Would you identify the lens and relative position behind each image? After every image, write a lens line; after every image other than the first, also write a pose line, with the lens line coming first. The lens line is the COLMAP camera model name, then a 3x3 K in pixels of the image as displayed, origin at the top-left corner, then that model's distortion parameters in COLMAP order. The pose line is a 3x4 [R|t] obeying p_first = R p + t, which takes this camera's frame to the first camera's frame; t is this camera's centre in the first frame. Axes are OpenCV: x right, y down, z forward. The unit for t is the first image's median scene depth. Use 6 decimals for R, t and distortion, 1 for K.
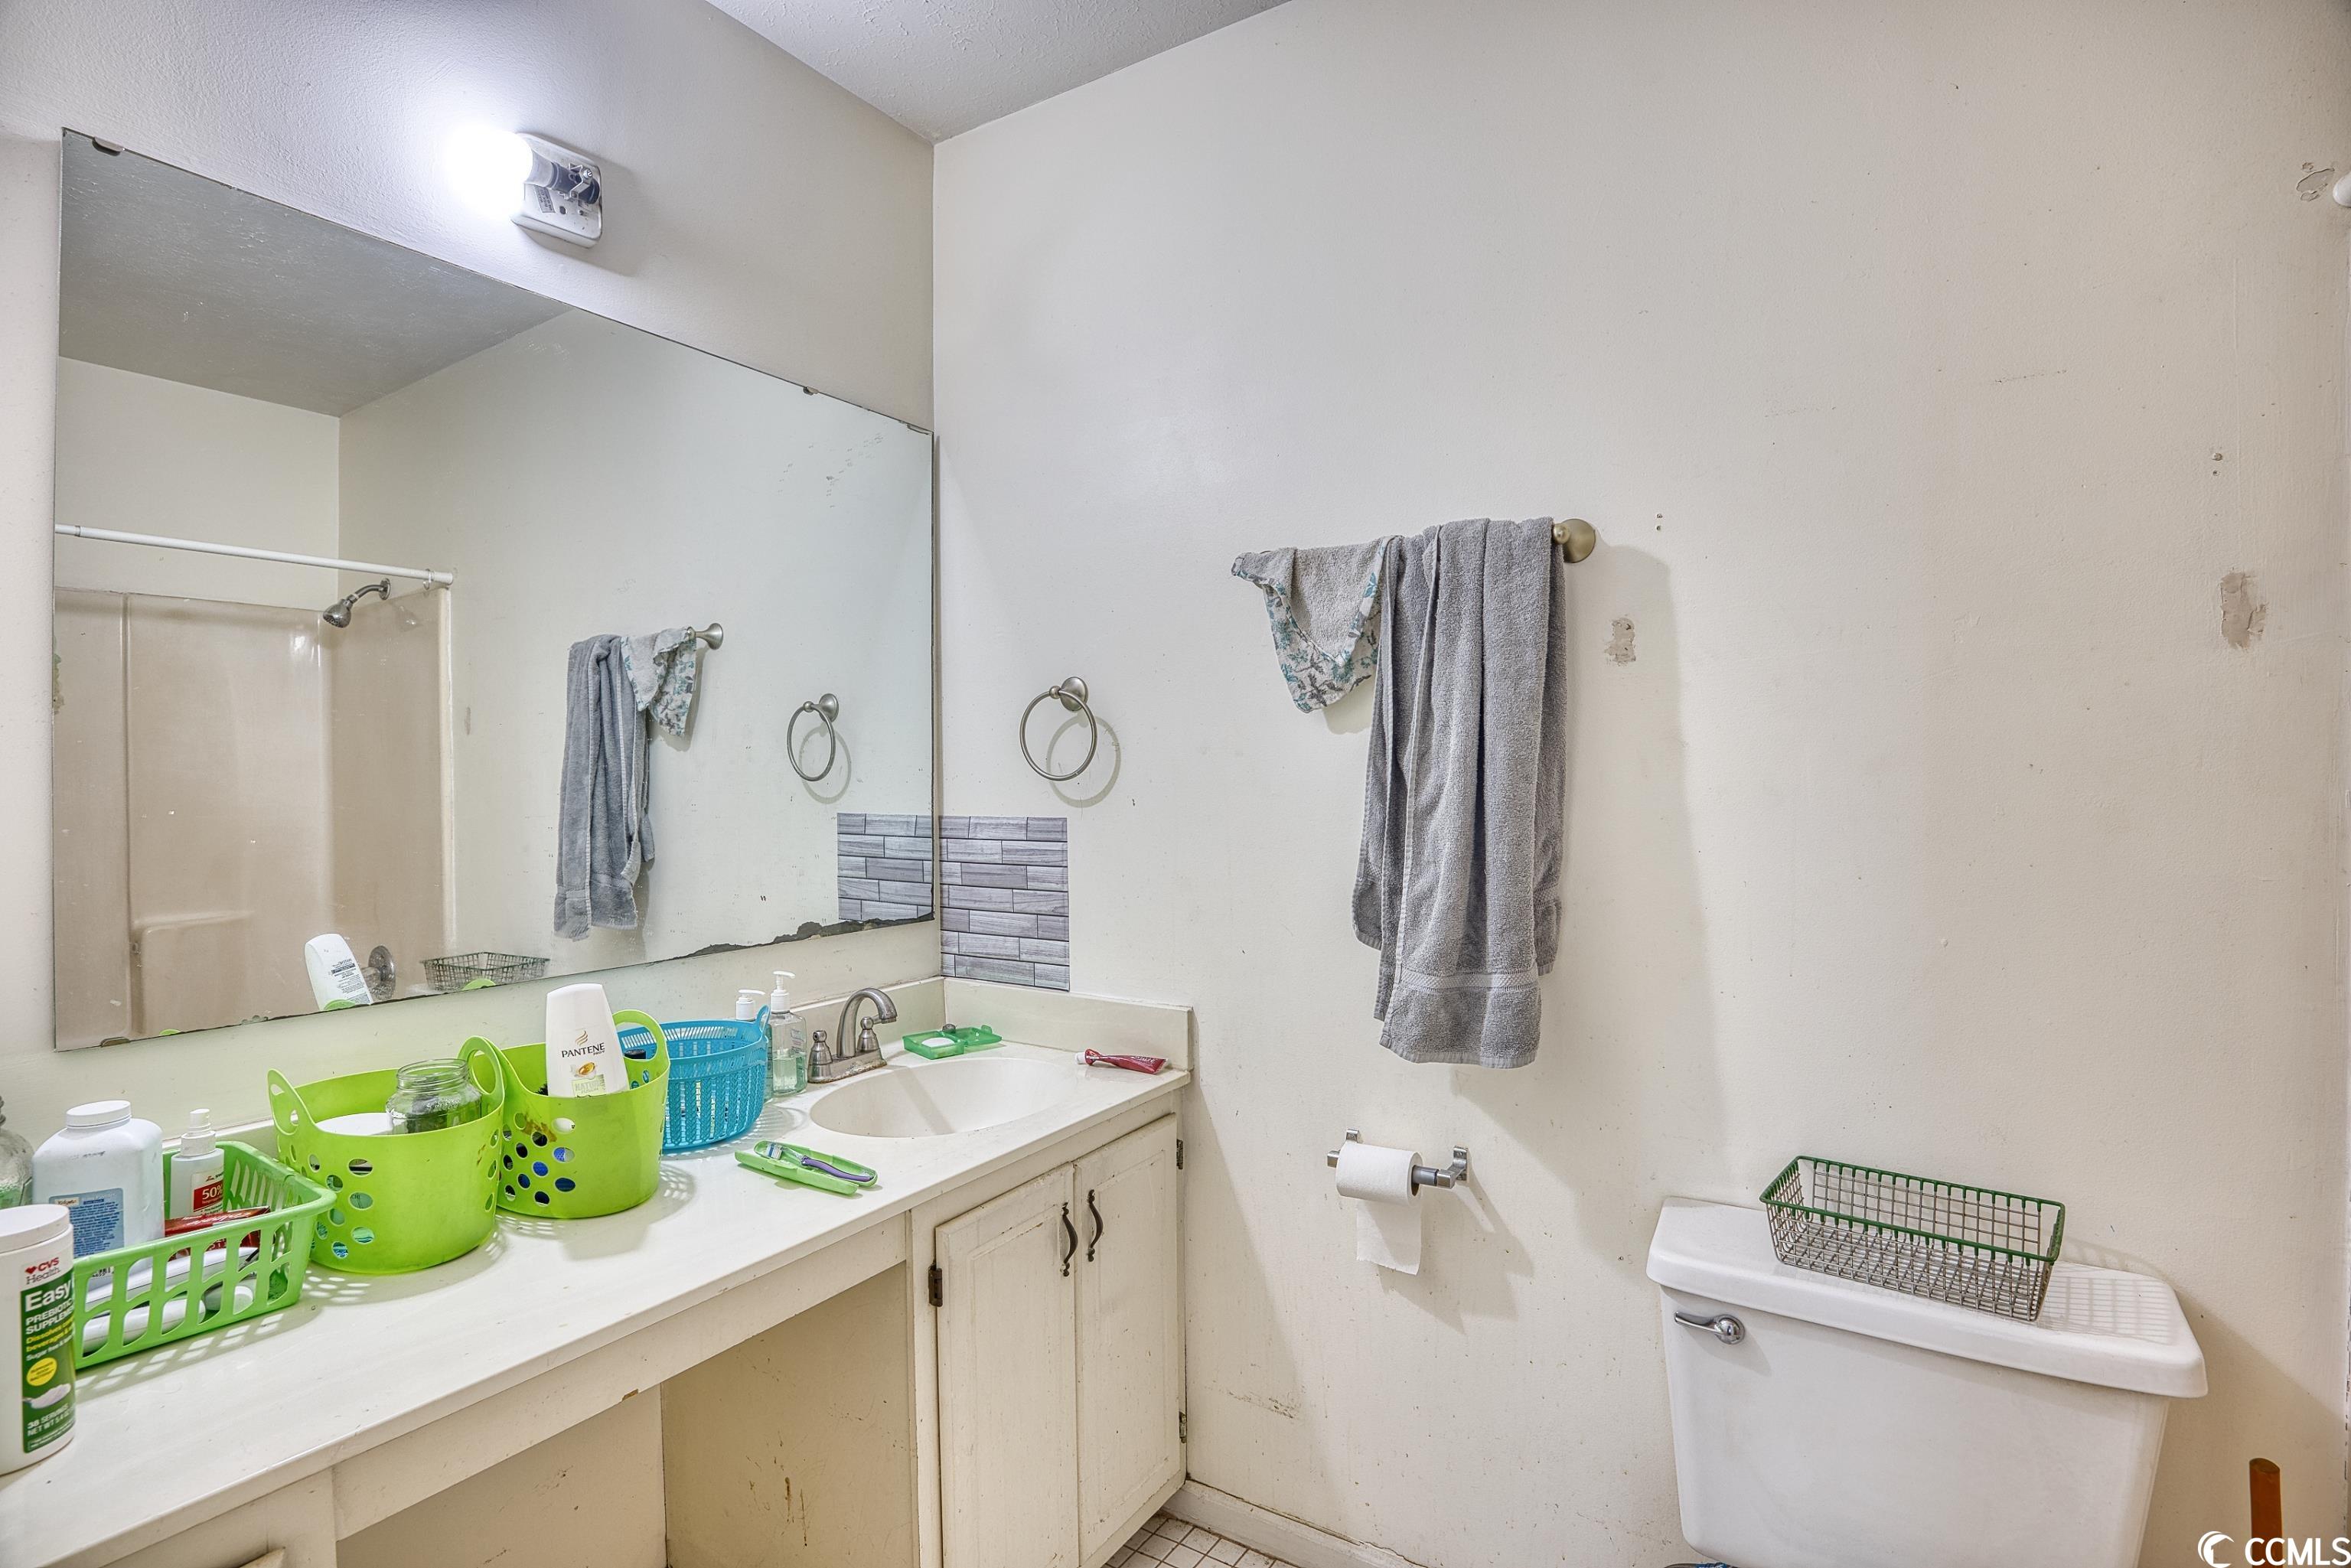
lens RADIAL K [[1139.1, 0, 1175.5], [0, 1139.1, 784.0], [0, 0, 1]] dist [-0.044299, -0.000112]
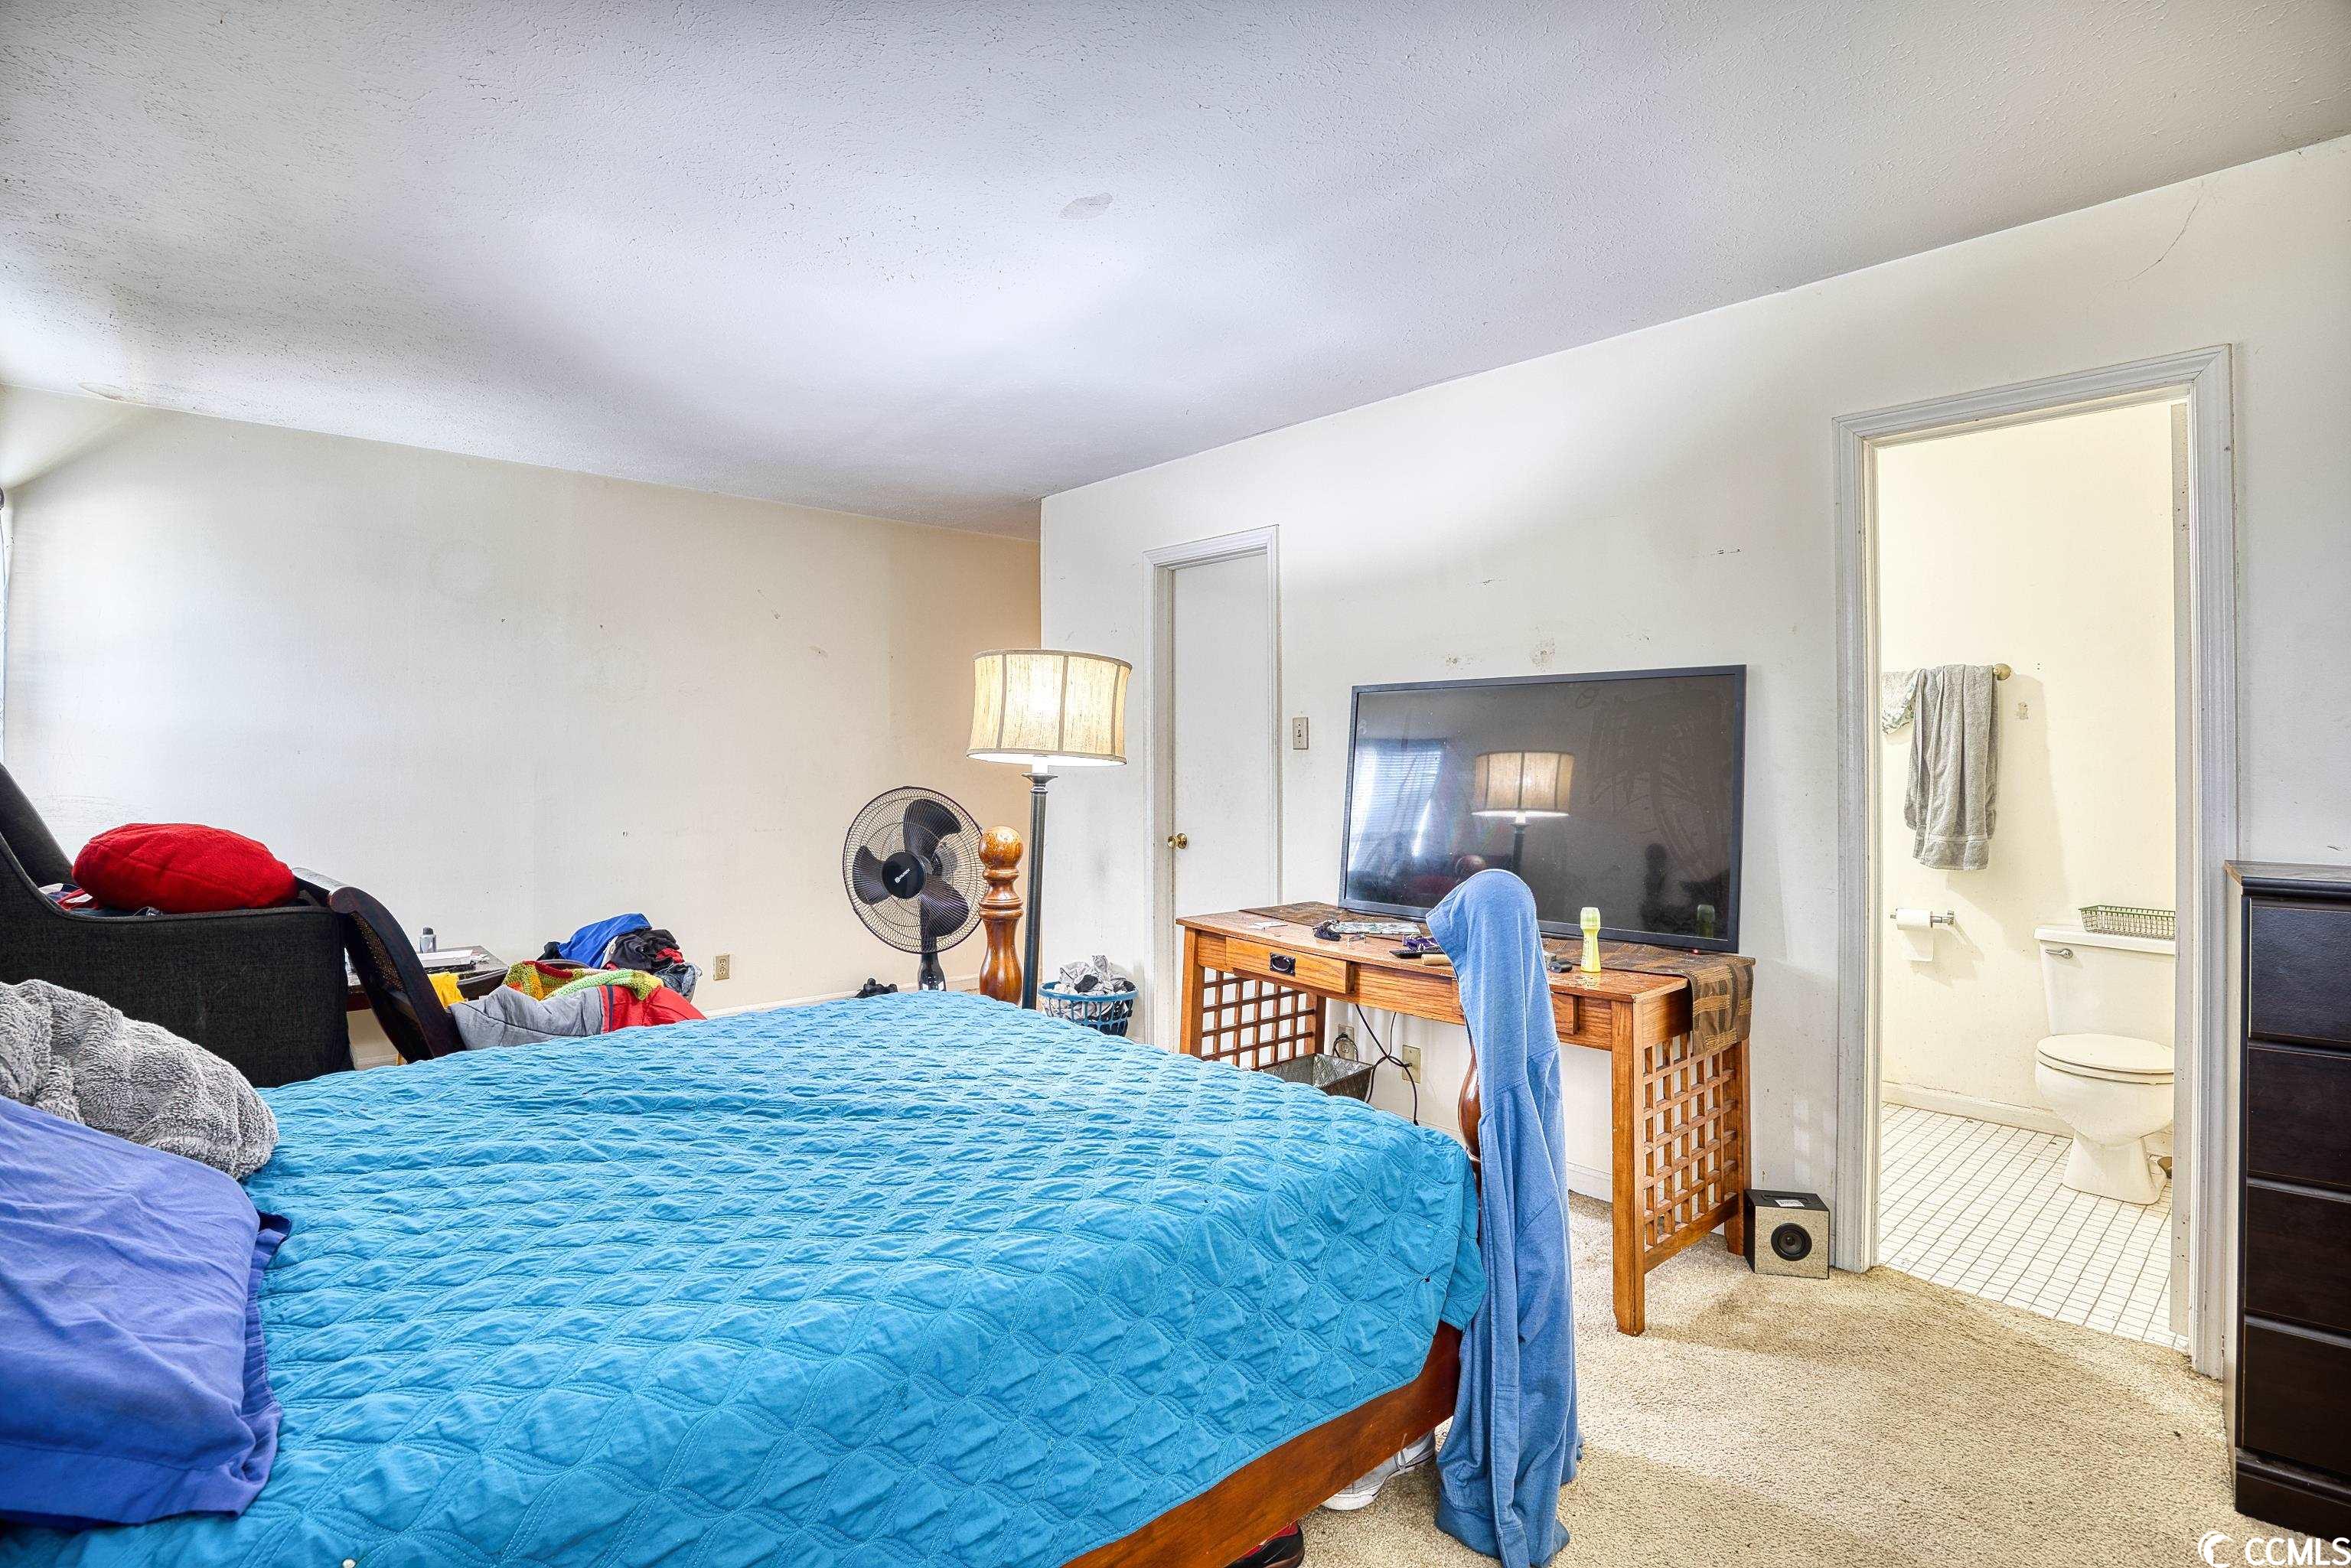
lens RADIAL K [[1116.4, 0, 1178.8], [0, 1116.4, 745.2], [0, 0, 1]] dist [-0.041594, 0.000122]
pose [[0.962178, 0.002109, -0.272415, -0.797757], [-0.008132, 0.999747, -0.020984, 0.021244], [0.272302, 0.022406, 0.961951, -1.956073]]
